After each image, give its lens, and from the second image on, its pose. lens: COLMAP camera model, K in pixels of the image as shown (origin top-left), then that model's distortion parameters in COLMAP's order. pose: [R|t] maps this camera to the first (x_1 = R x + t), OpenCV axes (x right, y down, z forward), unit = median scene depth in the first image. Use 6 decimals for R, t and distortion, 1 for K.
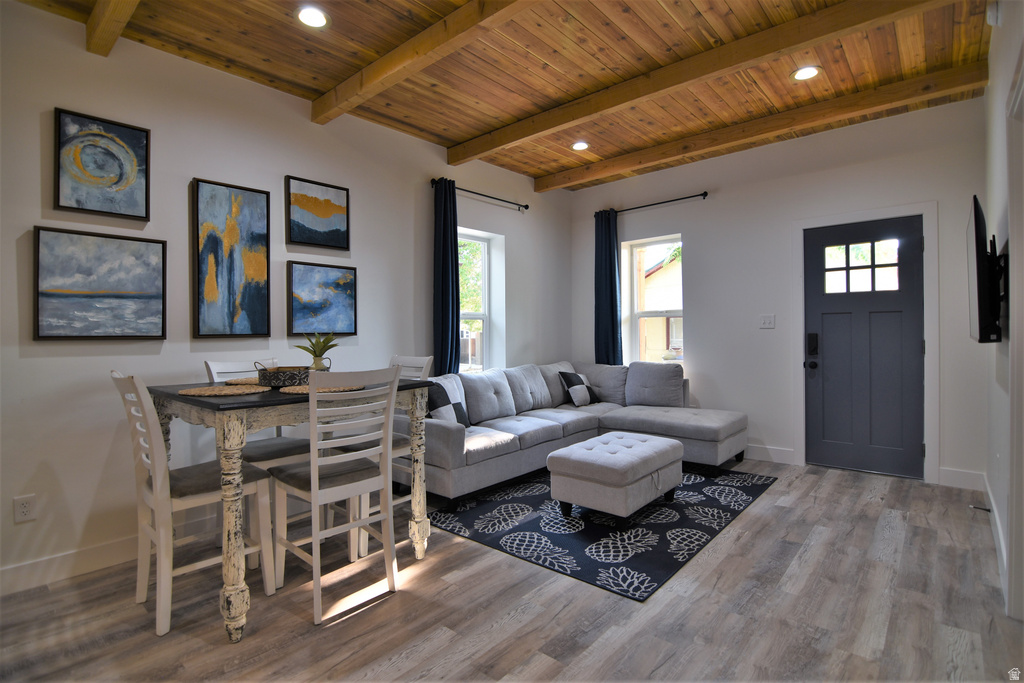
lens RADIAL K [[495.8, 0, 515.7], [0, 495.8, 336.9], [0, 0, 1]] dist [-0.007770, -0.009715]
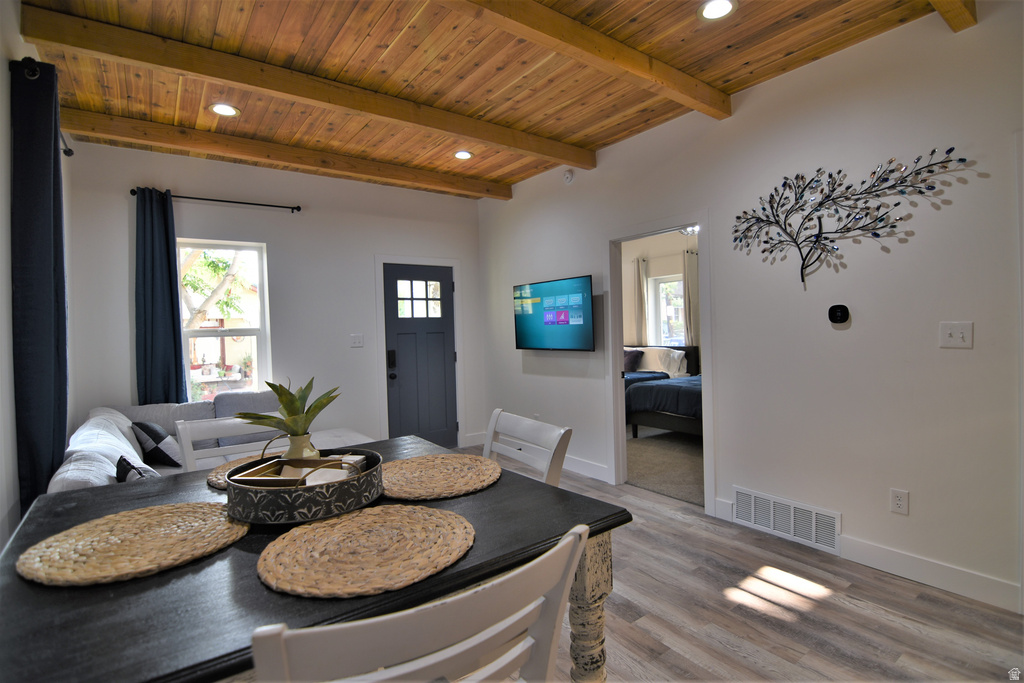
lens RADIAL K [[495.8, 0, 517.0], [0, 495.8, 336.6], [0, 0, 1]] dist [-0.007770, -0.009715]
pose [[0.216049, -0.007102, 0.976357, -0.615532], [0.036695, 0.999326, -0.000851, -0.033554], [-0.975693, 0.036012, 0.216164, 0.519002]]
